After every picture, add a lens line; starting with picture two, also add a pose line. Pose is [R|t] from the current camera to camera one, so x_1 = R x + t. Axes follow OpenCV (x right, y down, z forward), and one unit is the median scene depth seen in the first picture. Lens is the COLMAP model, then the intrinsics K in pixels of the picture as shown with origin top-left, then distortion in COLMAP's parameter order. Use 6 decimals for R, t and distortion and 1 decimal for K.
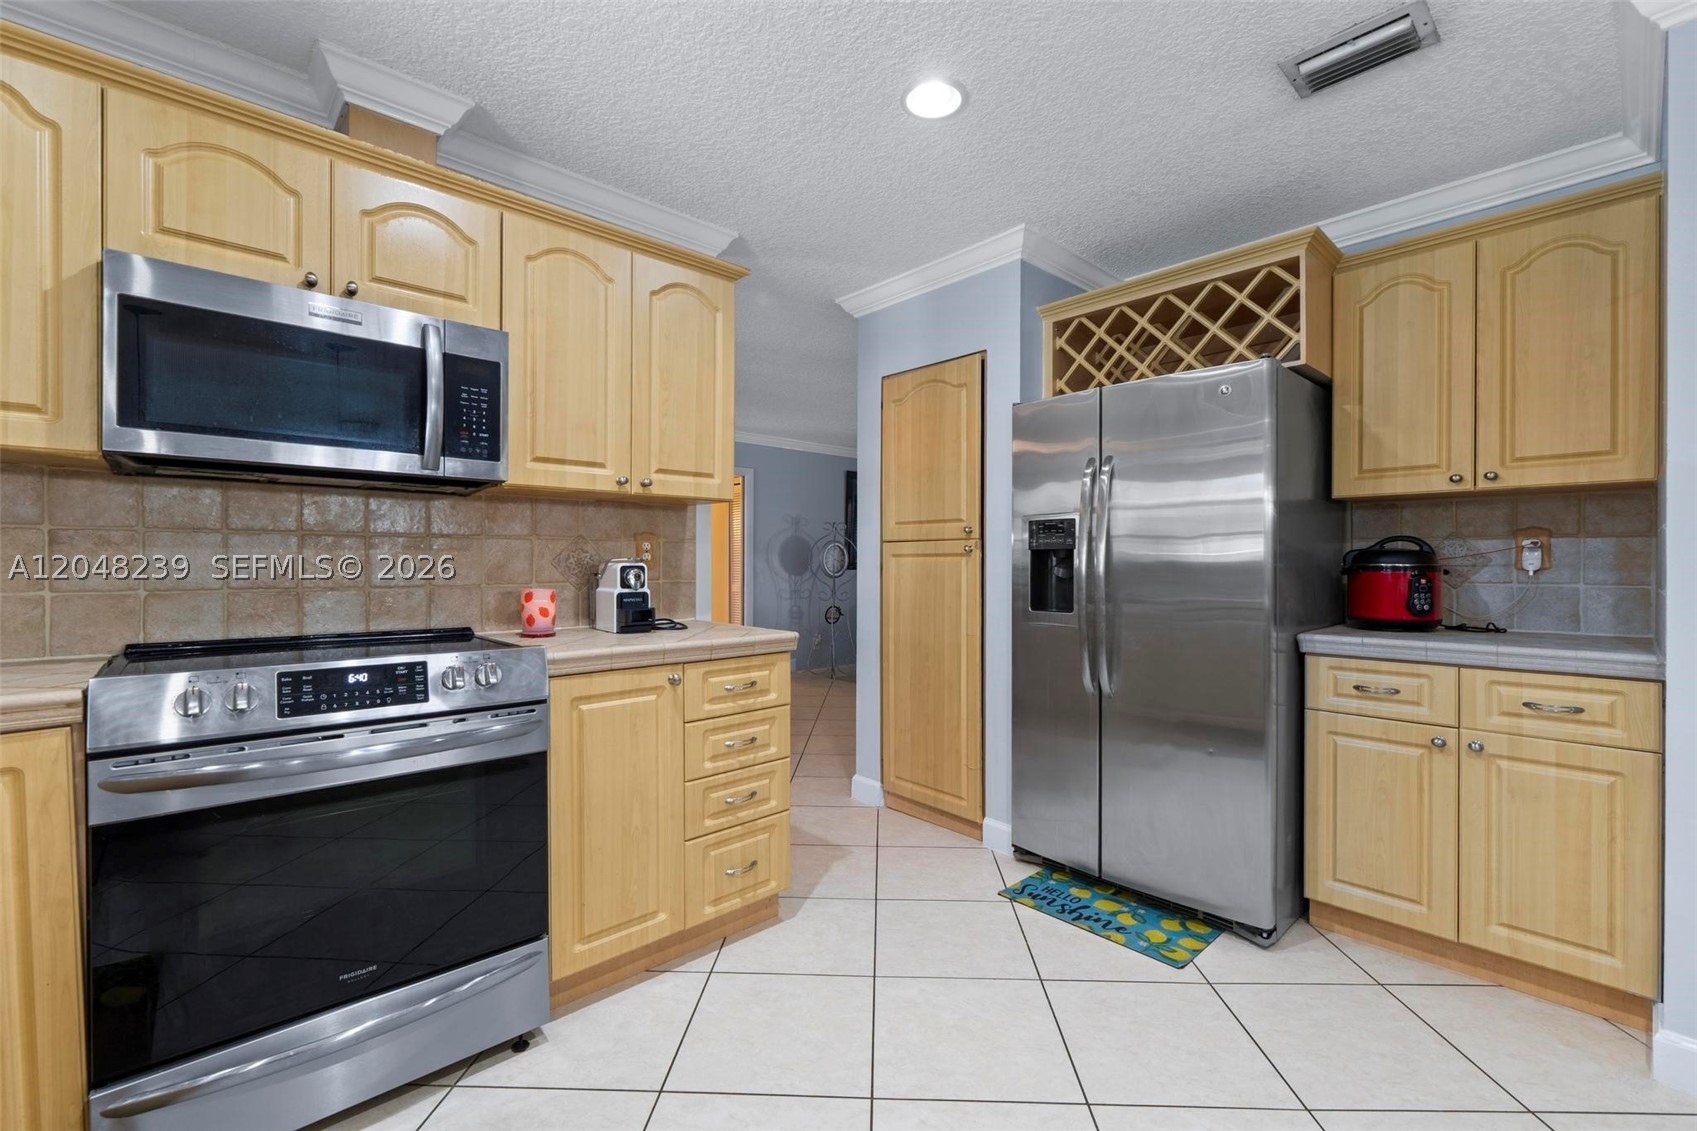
lens RADIAL K [[726.7, 0, 860.2], [0, 726.7, 566.7], [0, 0, 1]] dist [-0.002654, -0.000566]
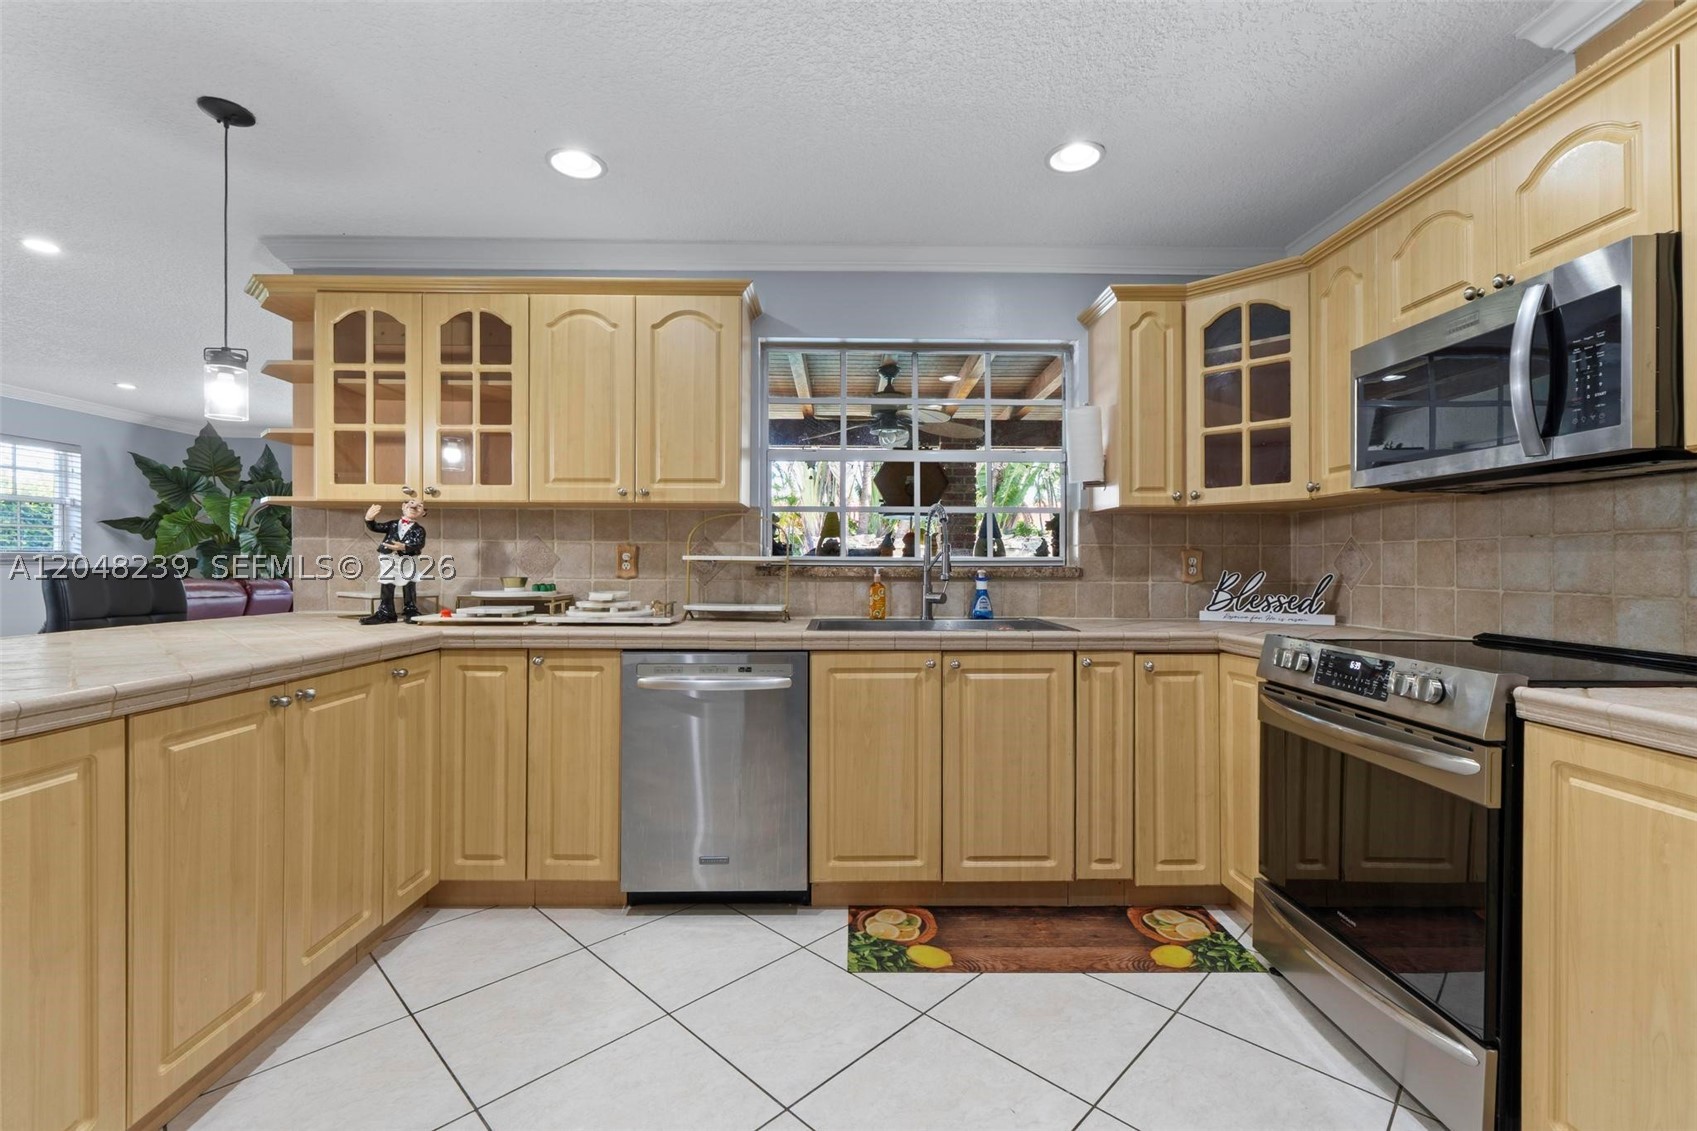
lens RADIAL K [[726.7, 0, 850.7], [0, 726.7, 567.4], [0, 0, 1]] dist [-0.002654, -0.000566]
pose [[-0.674045, 0.000689, -0.738690, 0.462970], [-0.006760, 0.999952, 0.007101, -0.003033], [0.738660, 0.009780, -0.674008, 0.793506]]
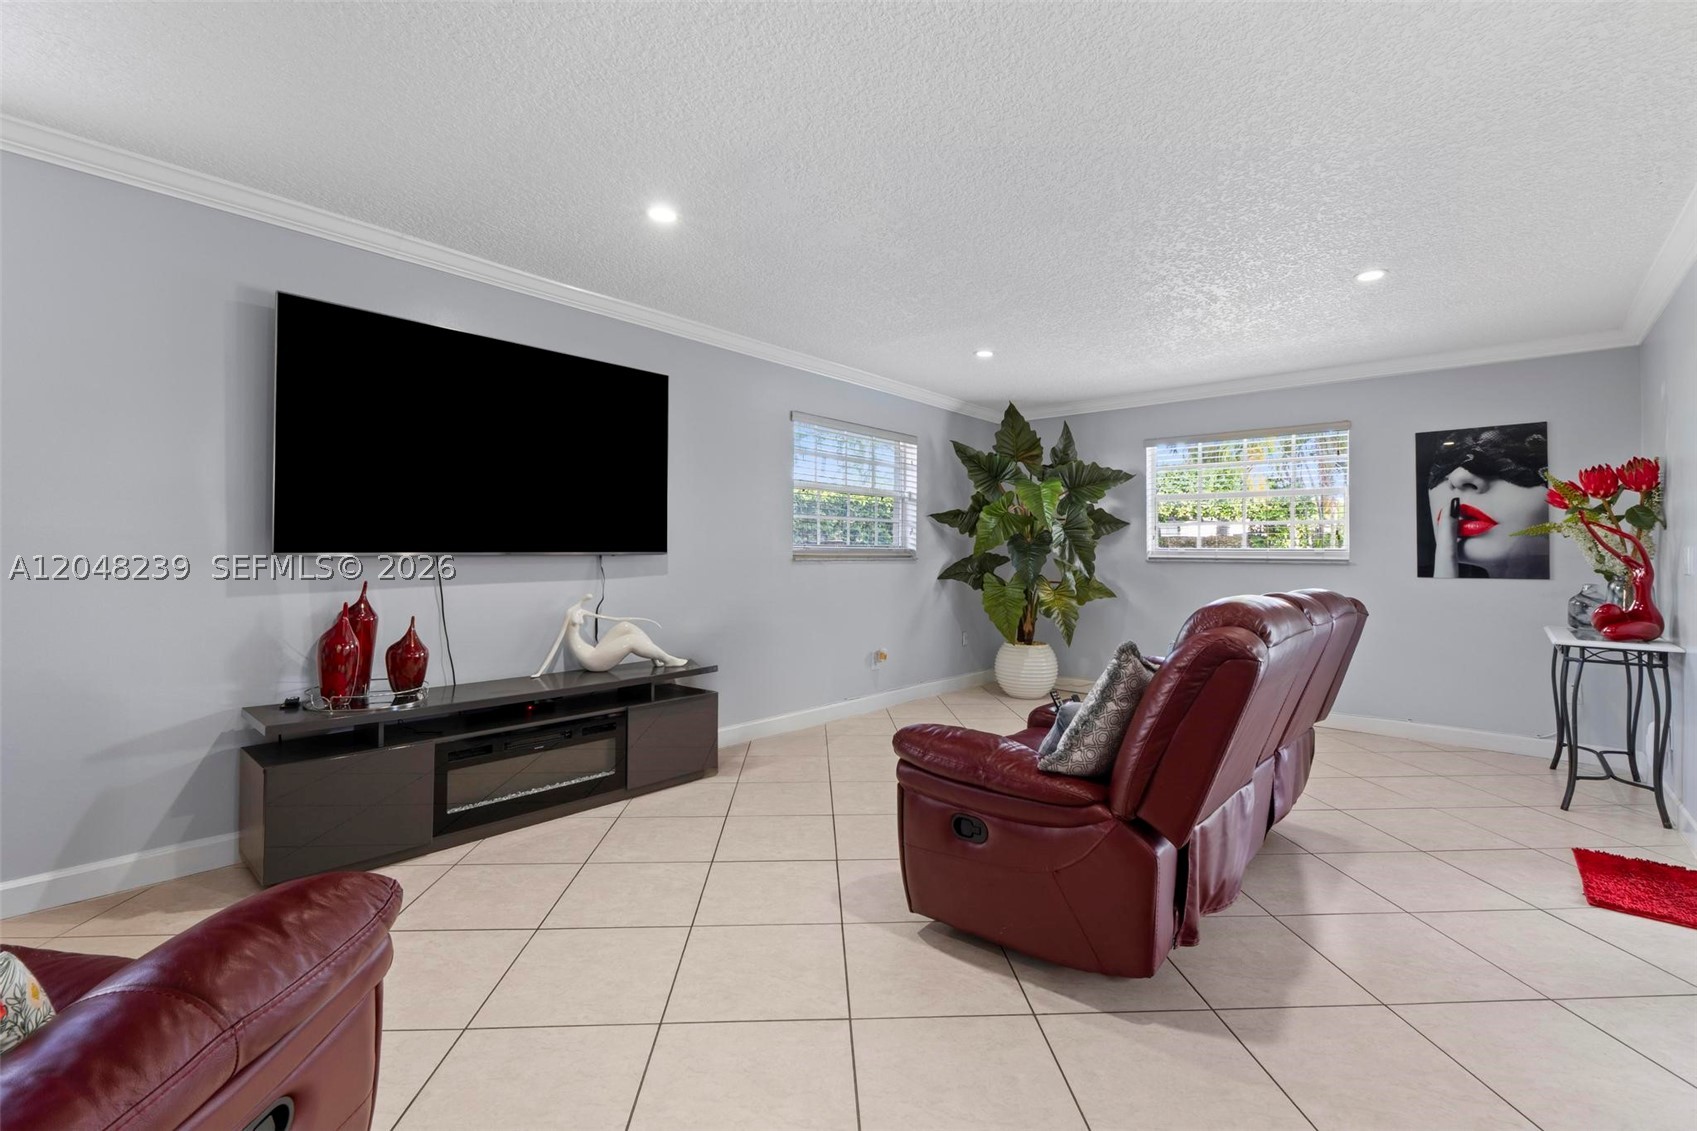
lens RADIAL K [[726.7, 0, 855.8], [0, 726.7, 541.5], [0, 0, 1]] dist [-0.002654, -0.000566]
pose [[-0.994609, -0.014960, -0.102609, 0.864585], [-0.013421, 0.999787, -0.015676, -0.001628], [0.102822, -0.014214, -0.994598, -0.578061]]
